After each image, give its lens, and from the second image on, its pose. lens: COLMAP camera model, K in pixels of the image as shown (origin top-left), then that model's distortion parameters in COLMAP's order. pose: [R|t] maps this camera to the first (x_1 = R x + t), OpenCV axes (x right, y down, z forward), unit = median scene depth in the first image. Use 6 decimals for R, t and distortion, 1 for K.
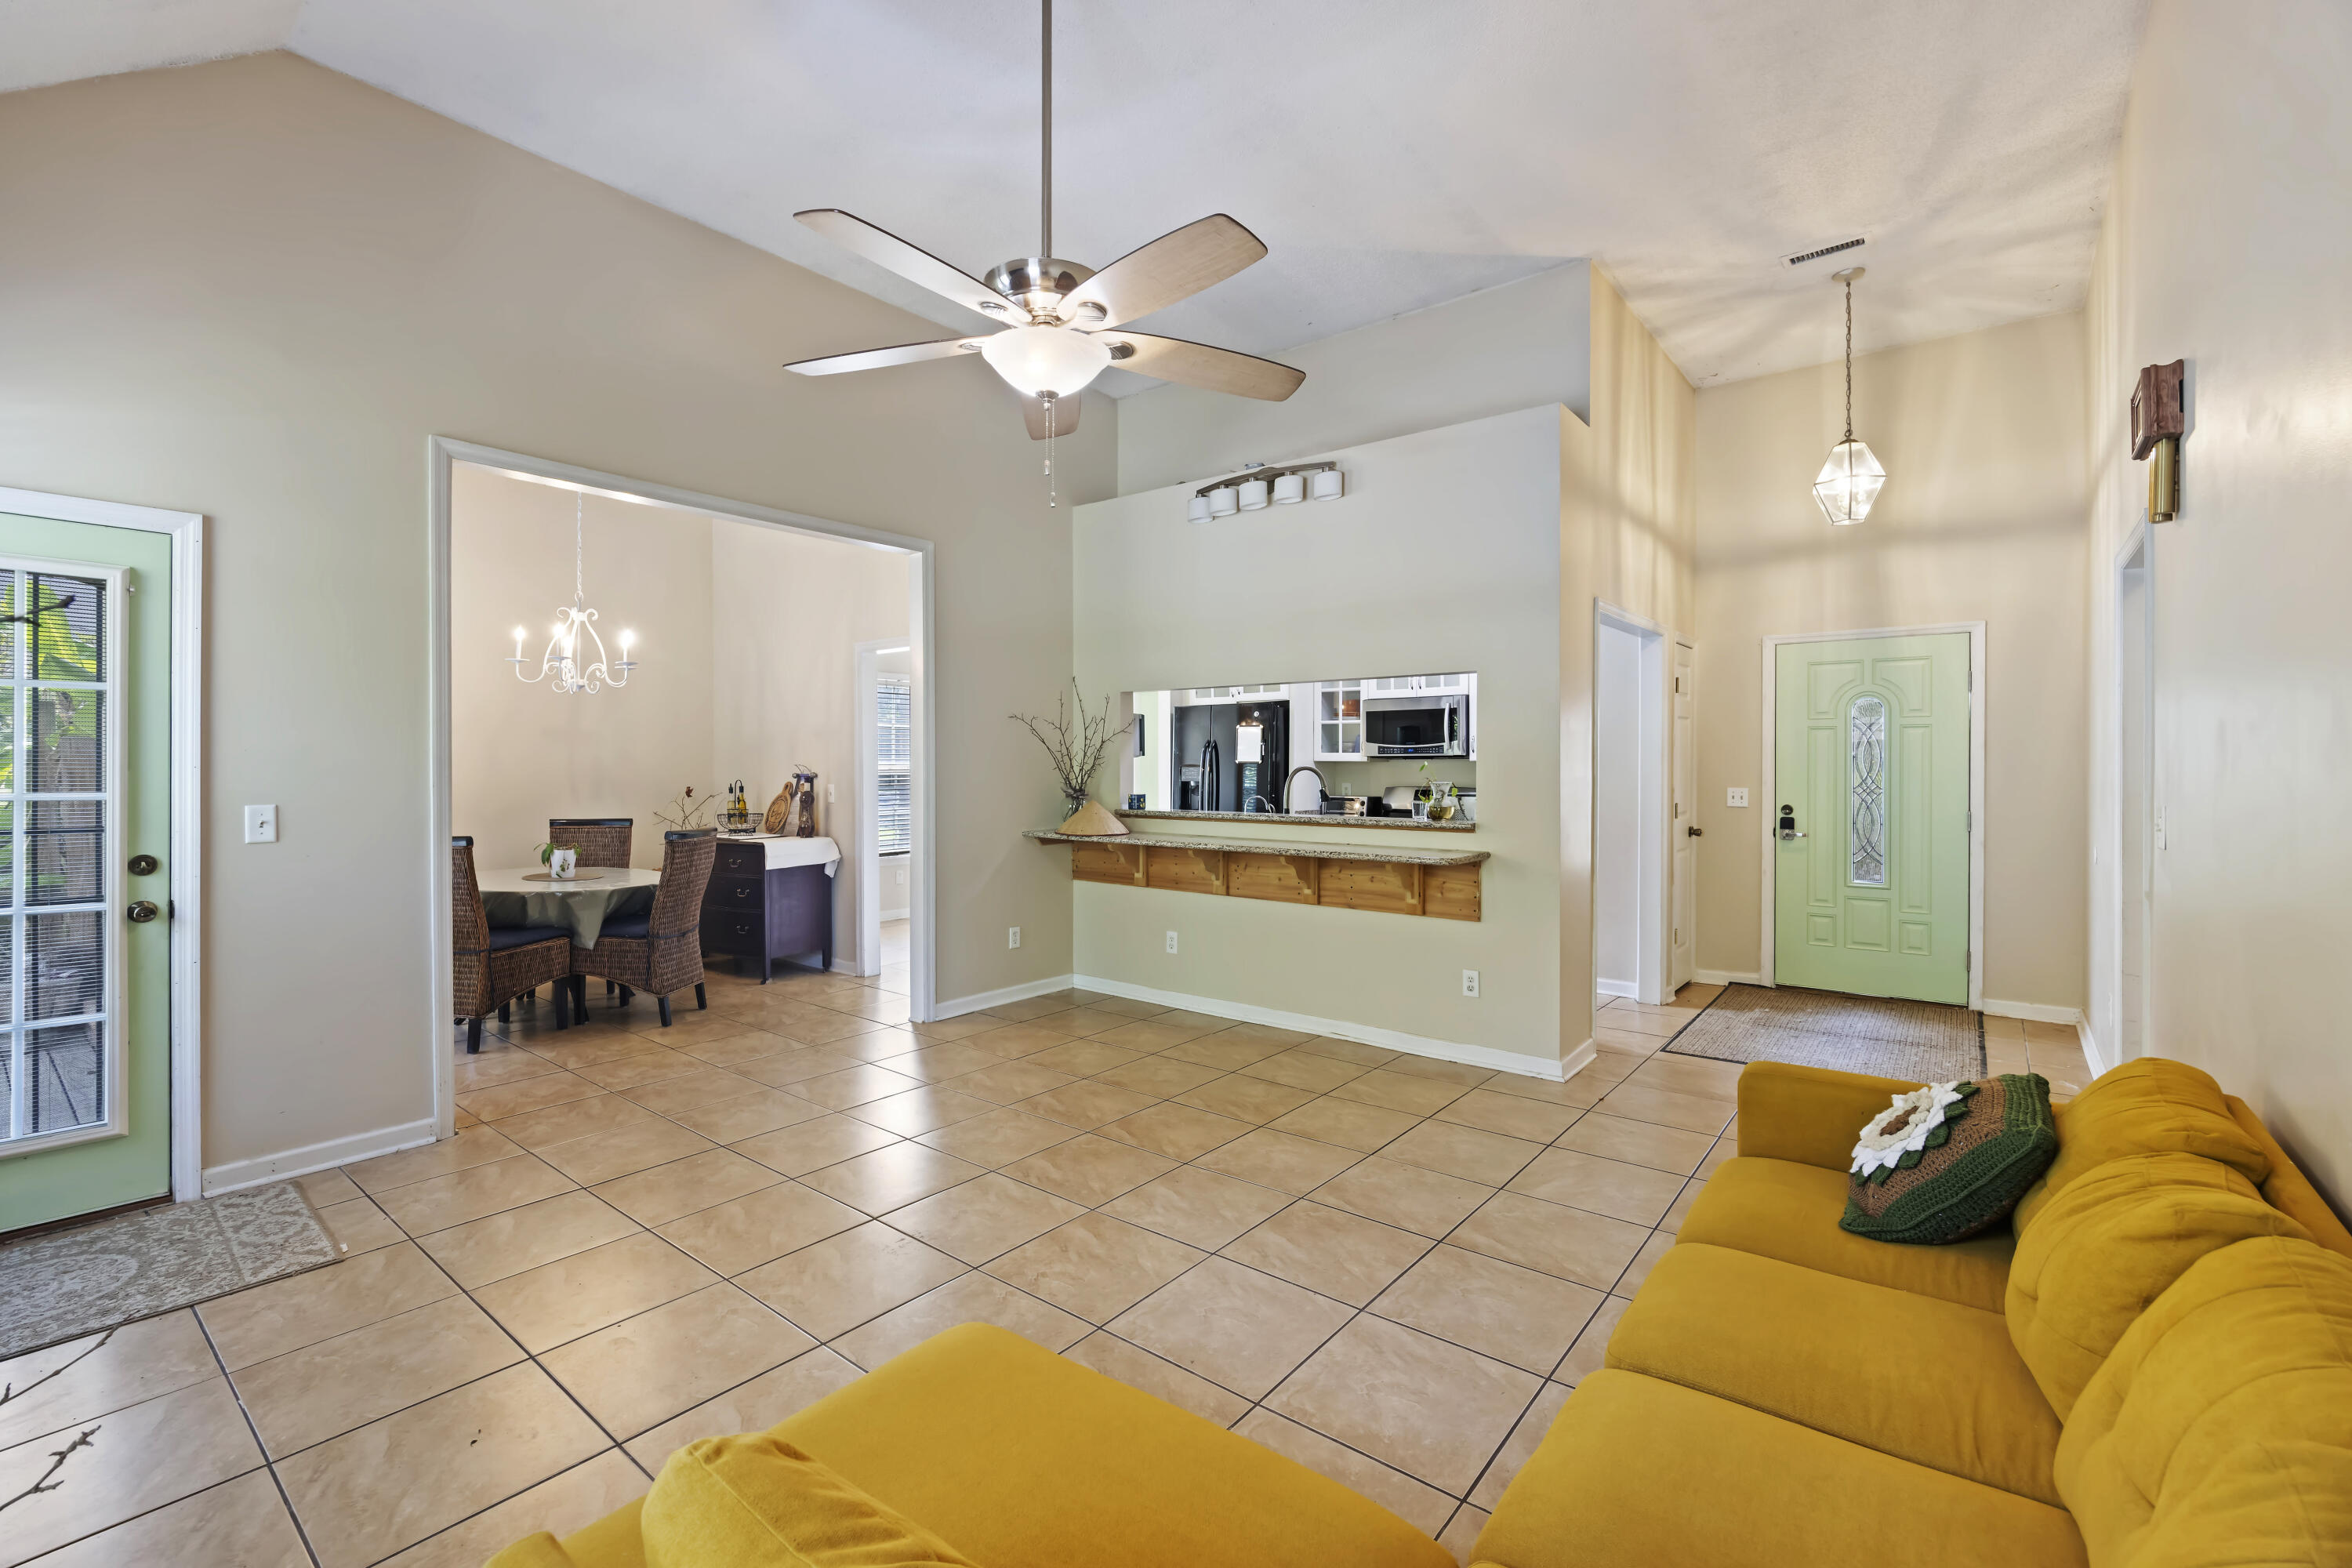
lens RADIAL K [[1047.1, 0, 1171.6], [0, 1047.1, 768.6], [0, 0, 1]] dist [-0.003314, -0.000246]
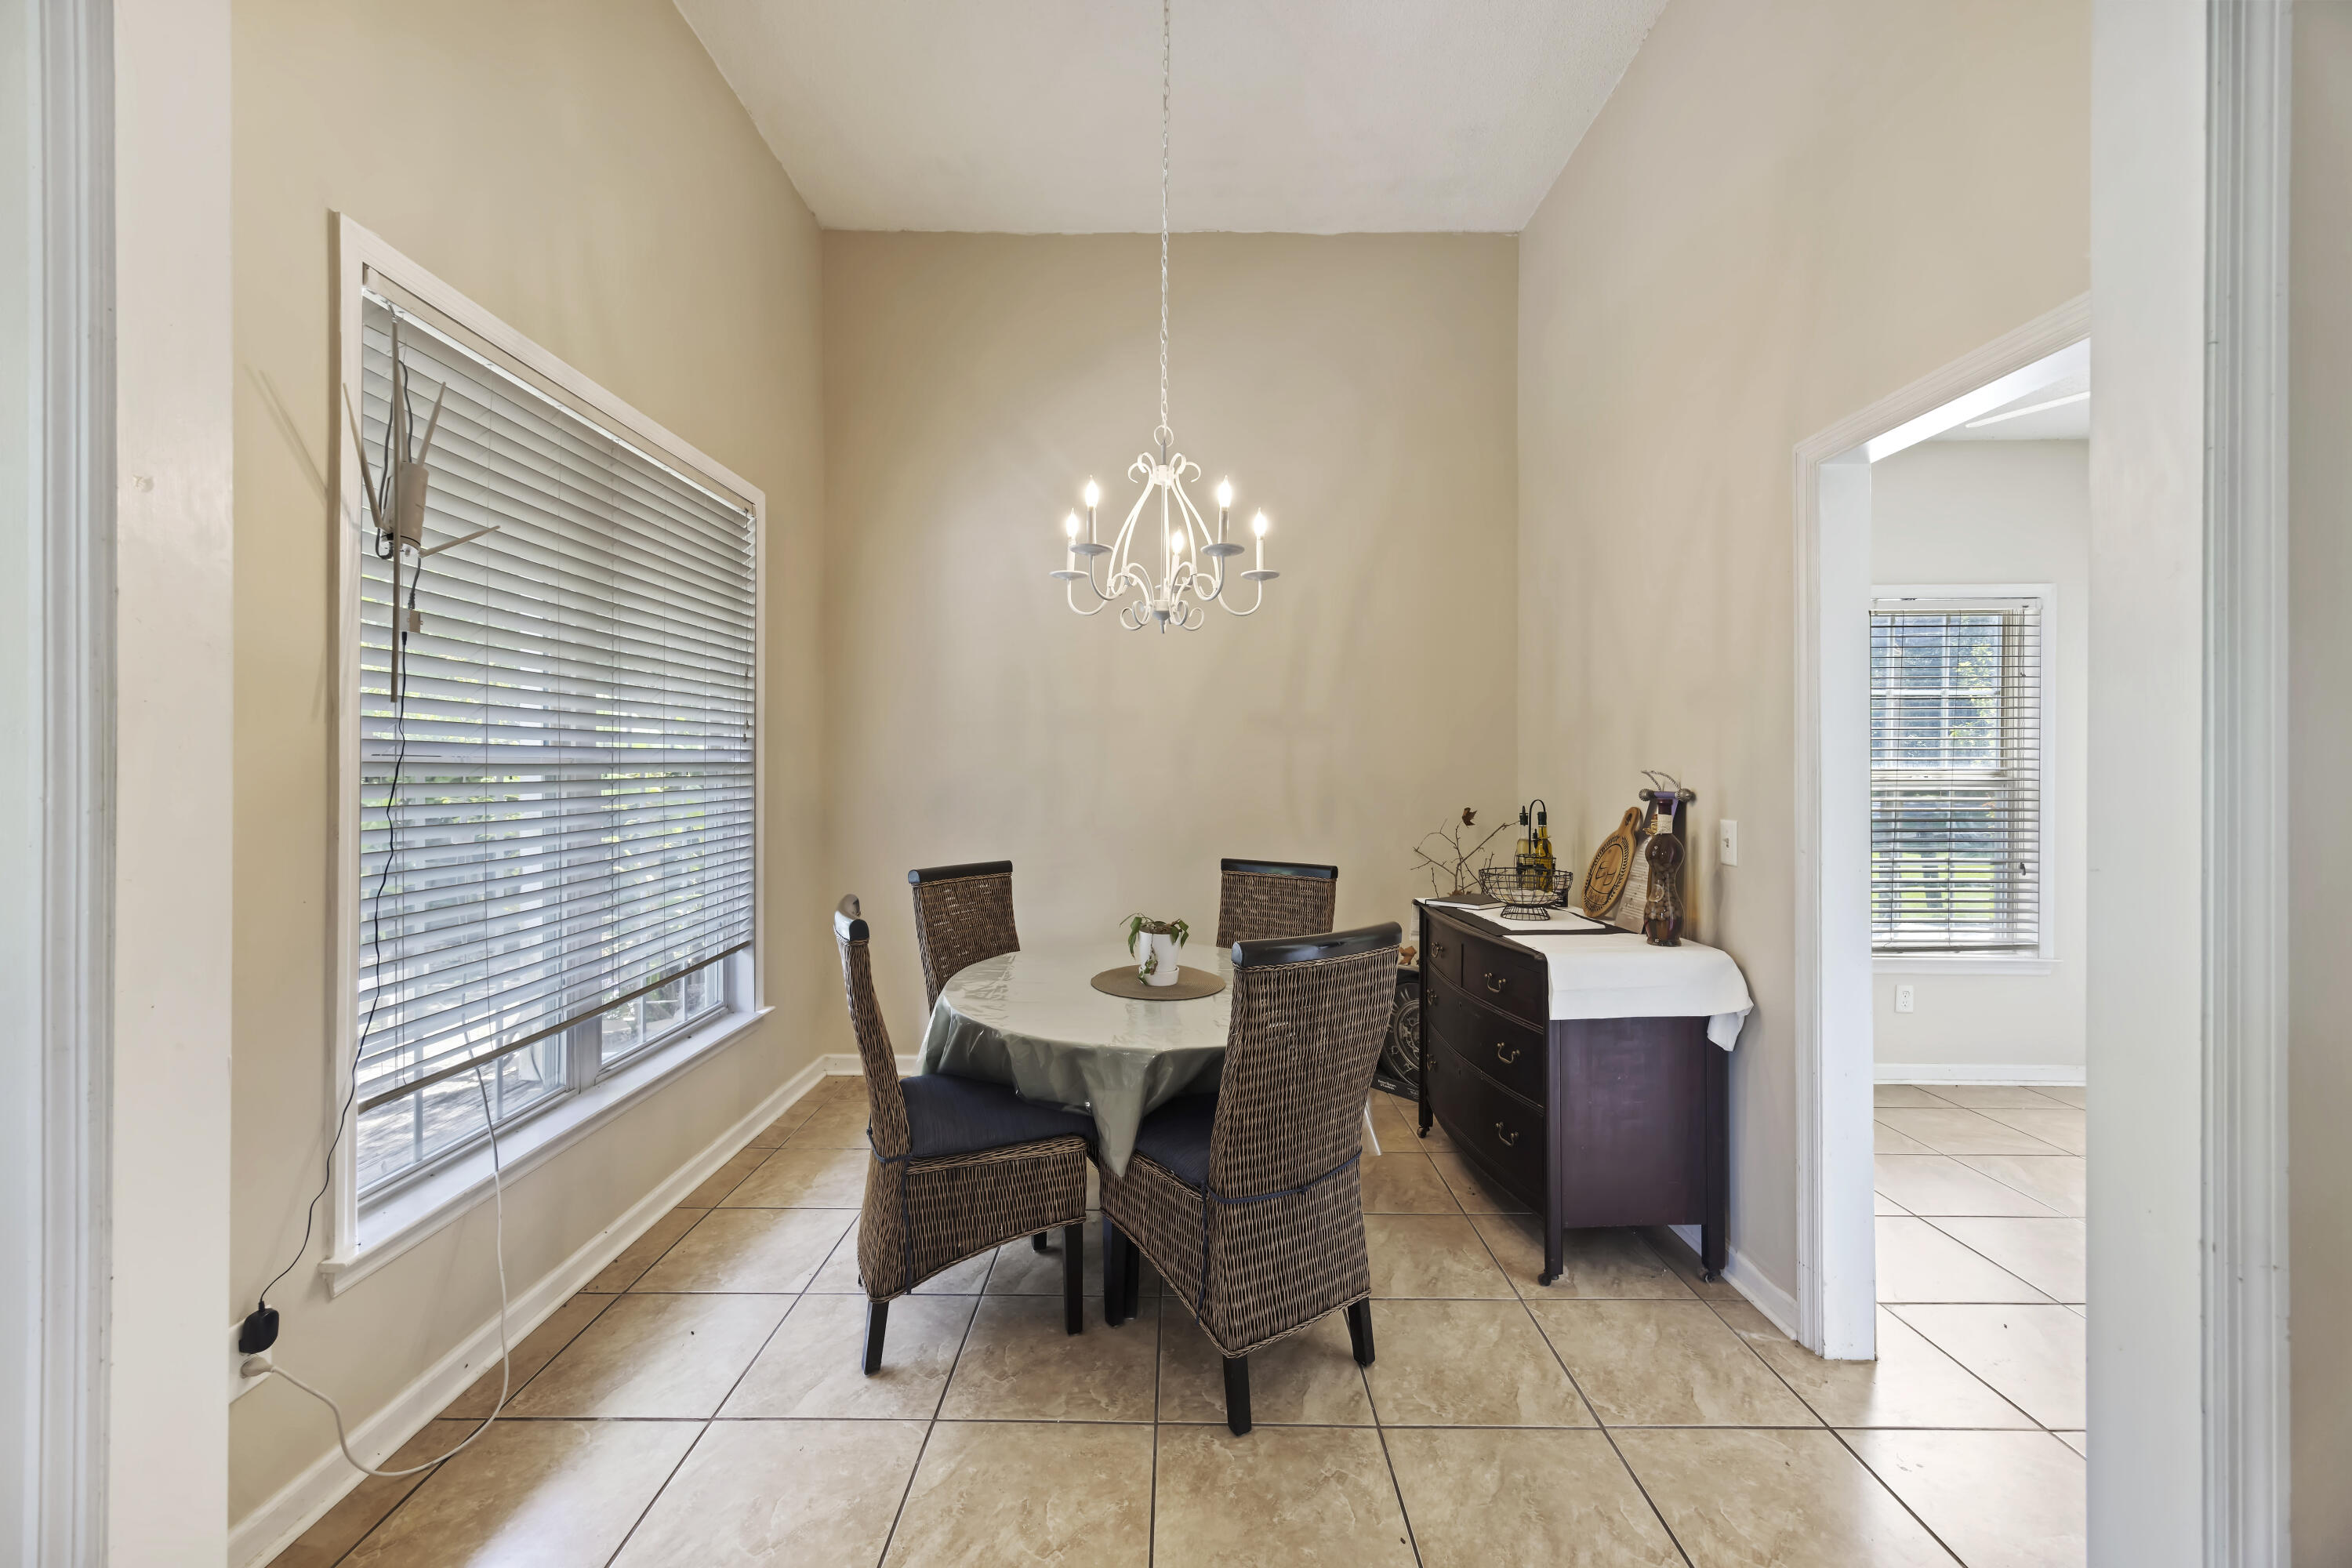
lens RADIAL K [[906.1, 0, 1189.4], [0, 906.1, 773.9], [0, 0, 1]] dist [-0.002278, 0.000345]
pose [[0.628793, 0.005615, -0.777552, -0.189346], [-0.005270, 0.999982, 0.002959, -0.002598], [0.777555, 0.002237, 0.628811, 0.634381]]
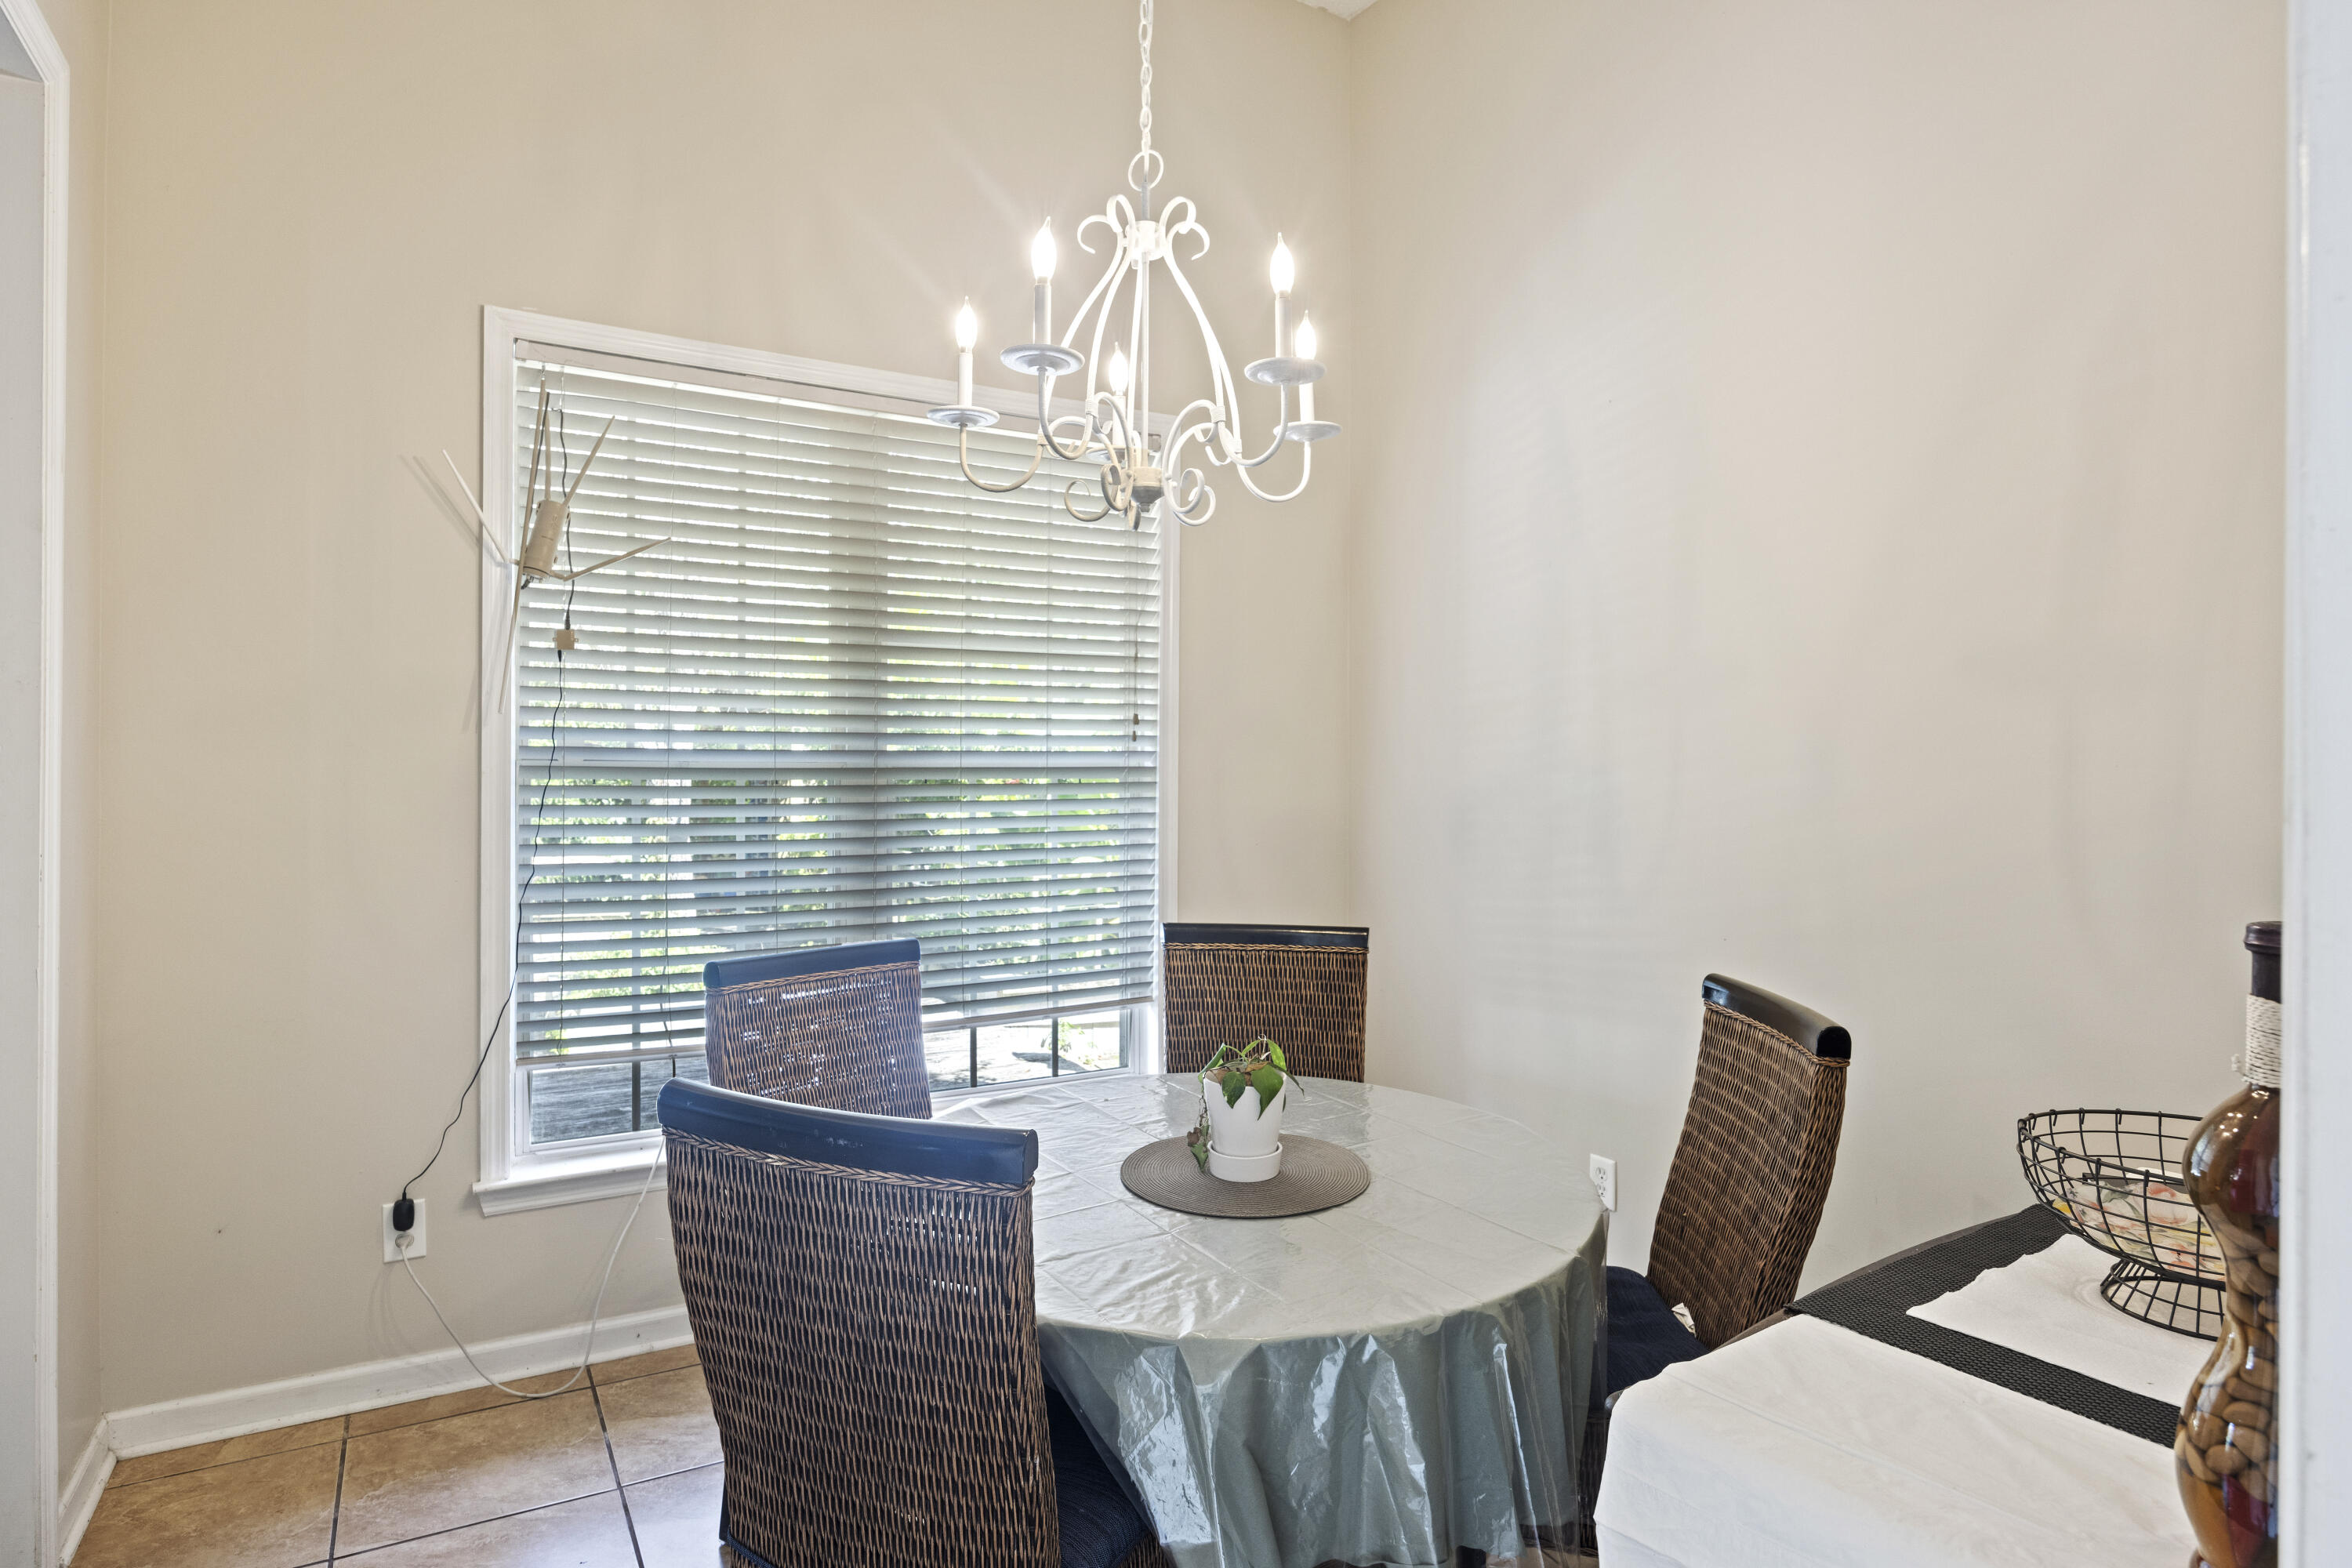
lens RADIAL K [[1307.9, 0, 1269.2], [0, 1307.9, 777.3], [0, 0, 1]] dist [0.002636, -0.000700]
pose [[-0.355503, 0.002334, -0.934672, -0.221437], [-0.009699, 0.999934, 0.006186, -0.005563], [0.934625, 0.011265, -0.355457, 1.011920]]
